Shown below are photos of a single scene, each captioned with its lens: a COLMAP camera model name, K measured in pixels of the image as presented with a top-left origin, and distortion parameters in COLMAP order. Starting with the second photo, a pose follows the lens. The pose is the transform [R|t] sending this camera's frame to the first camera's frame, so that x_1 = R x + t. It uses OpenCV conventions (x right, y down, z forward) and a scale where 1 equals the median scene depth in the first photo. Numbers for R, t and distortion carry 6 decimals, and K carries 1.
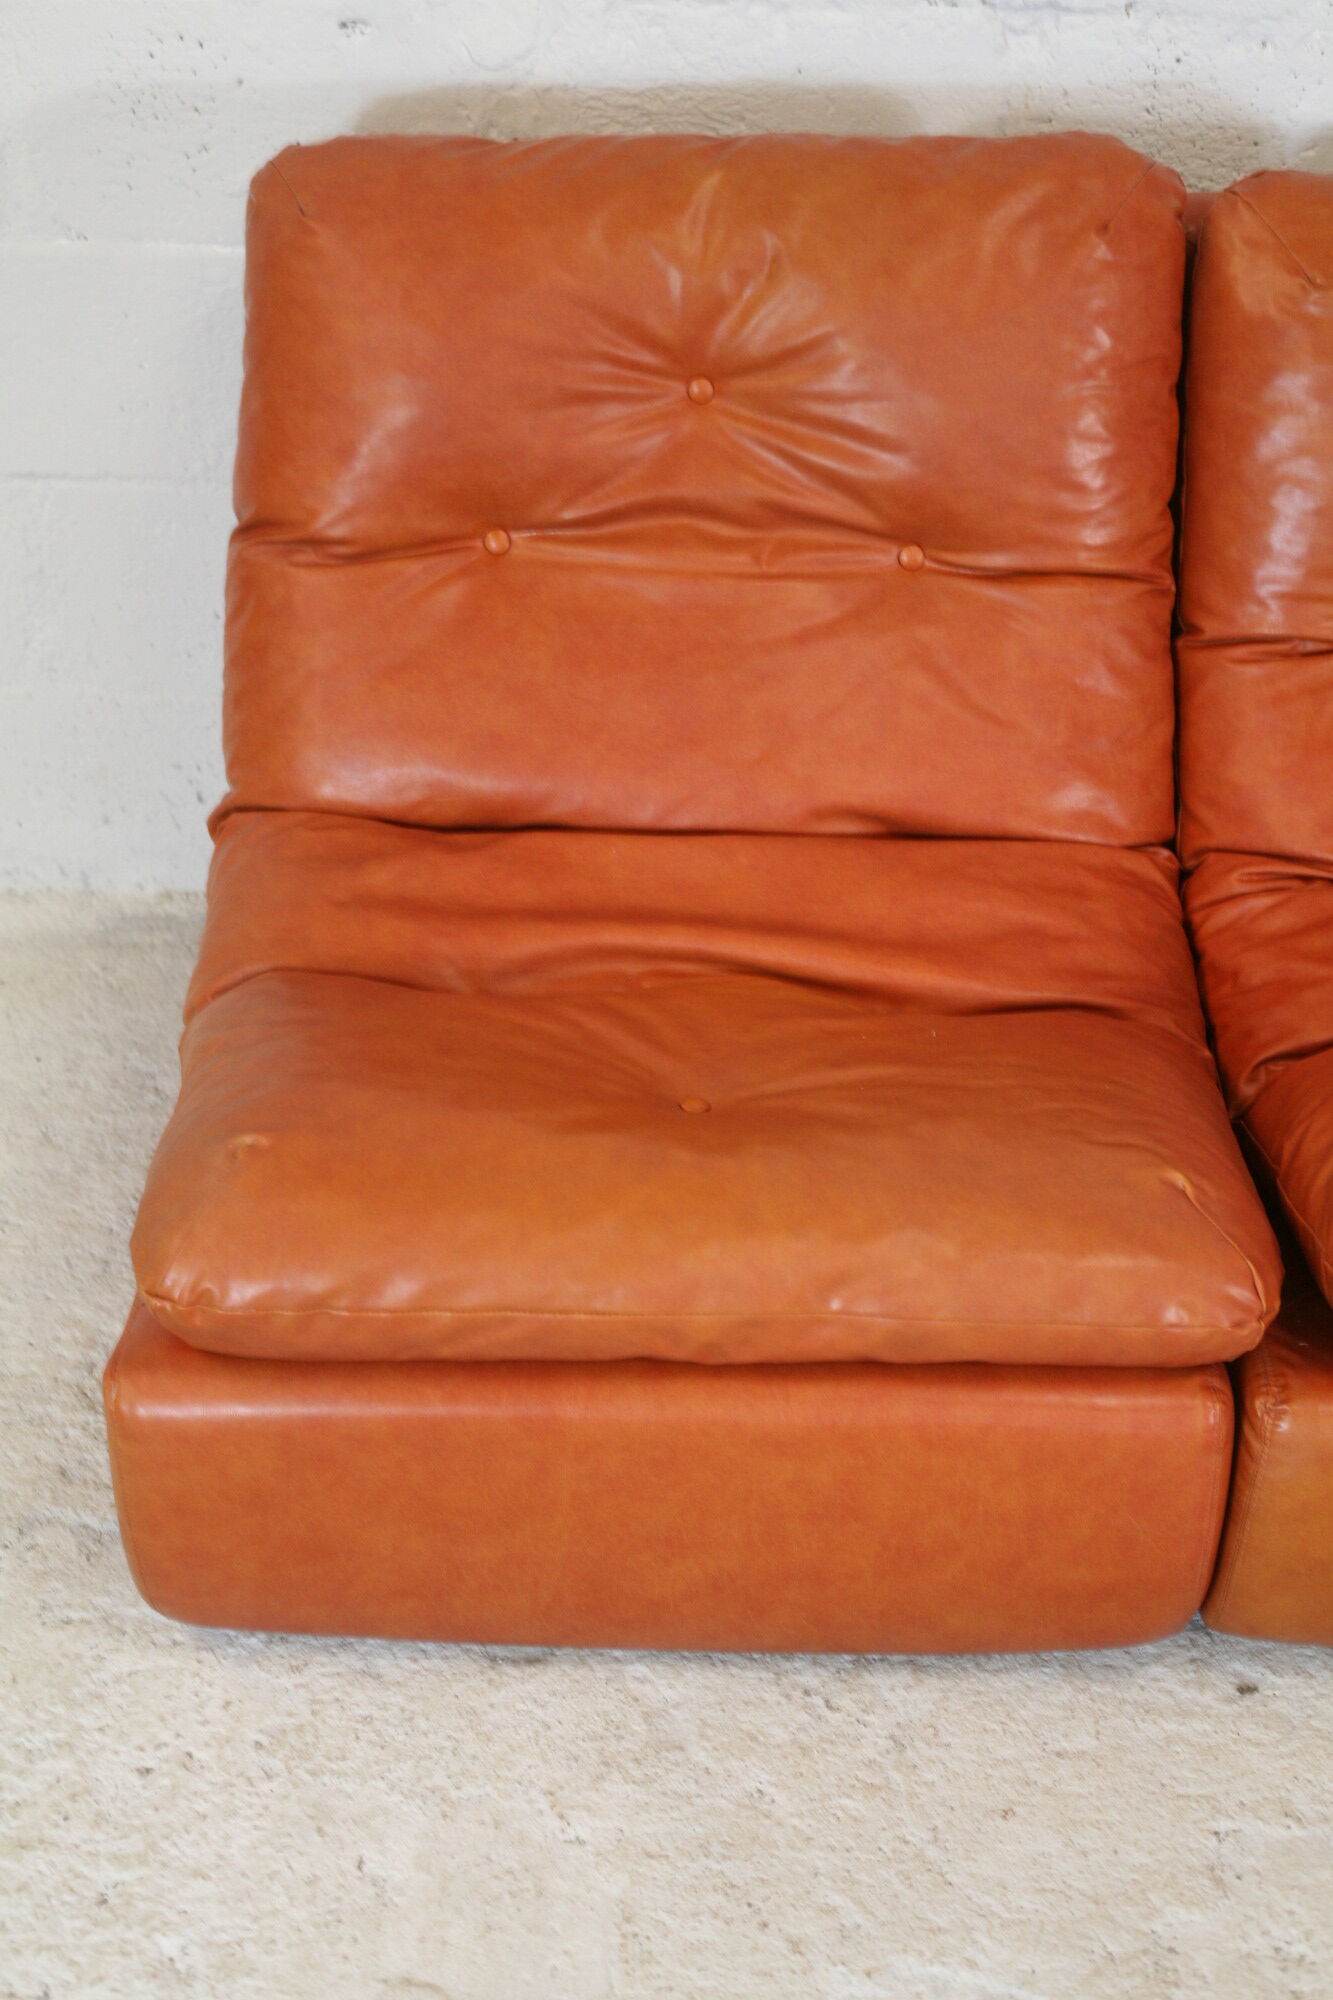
lens RADIAL K [[2970.2, 0, 666.4], [0, 2970.2, 972.8], [0, 0, 1]] dist [-0.099352, -0.021936]
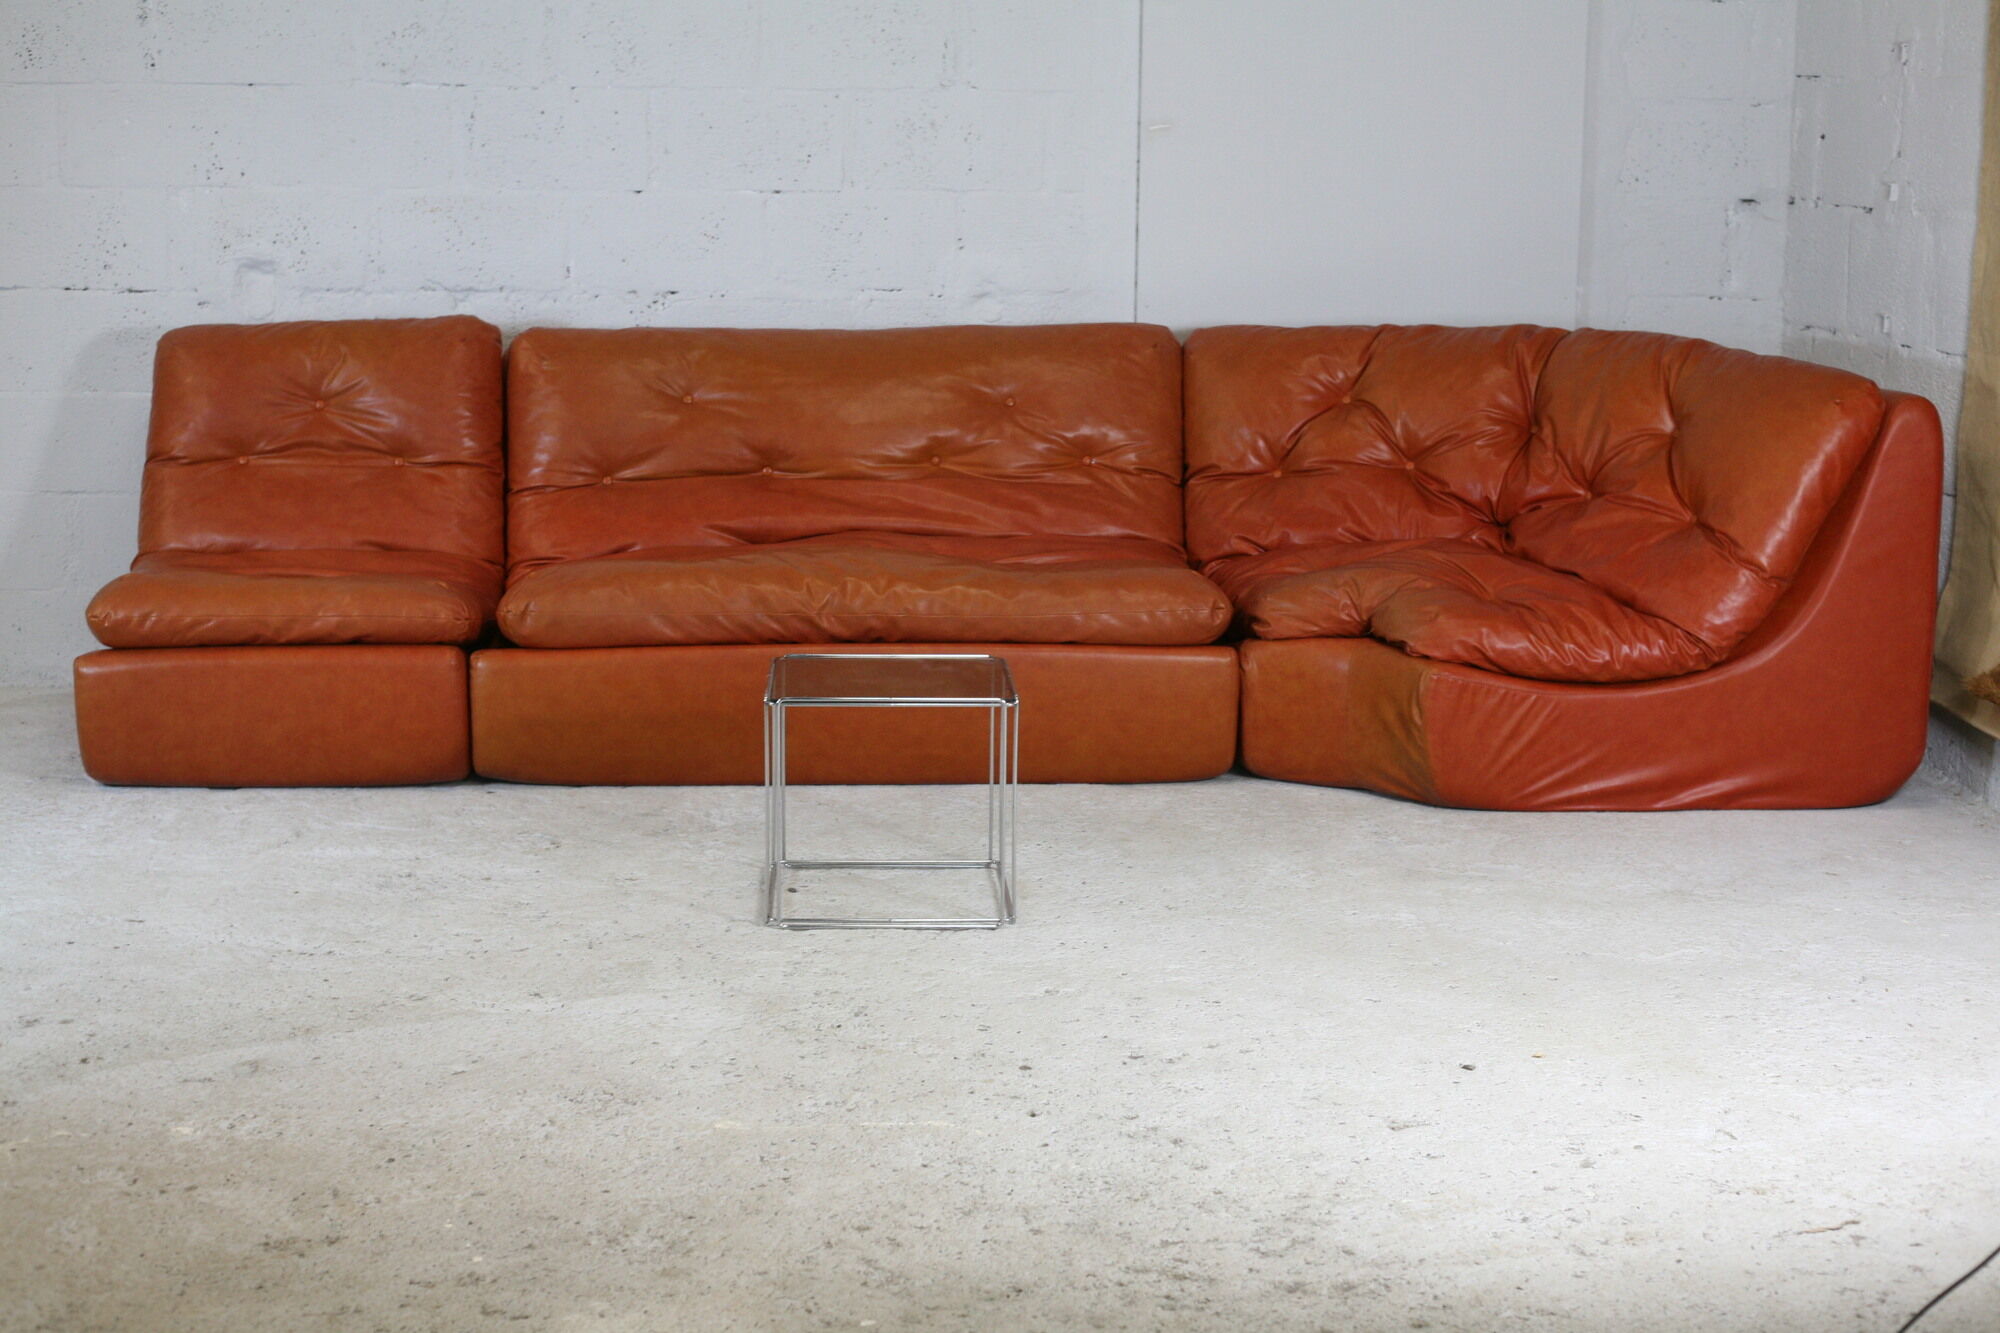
lens RADIAL K [[2970.2, 0, 1000.0], [0, 2970.2, 666.5], [0, 0, 1]] dist [-0.099352, -0.021936]
pose [[0.995818, -0.030938, 0.085965, 0.392935], [0.060388, 0.928966, -0.365205, 1.051927], [-0.068560, 0.368869, 0.926949, -1.460969]]
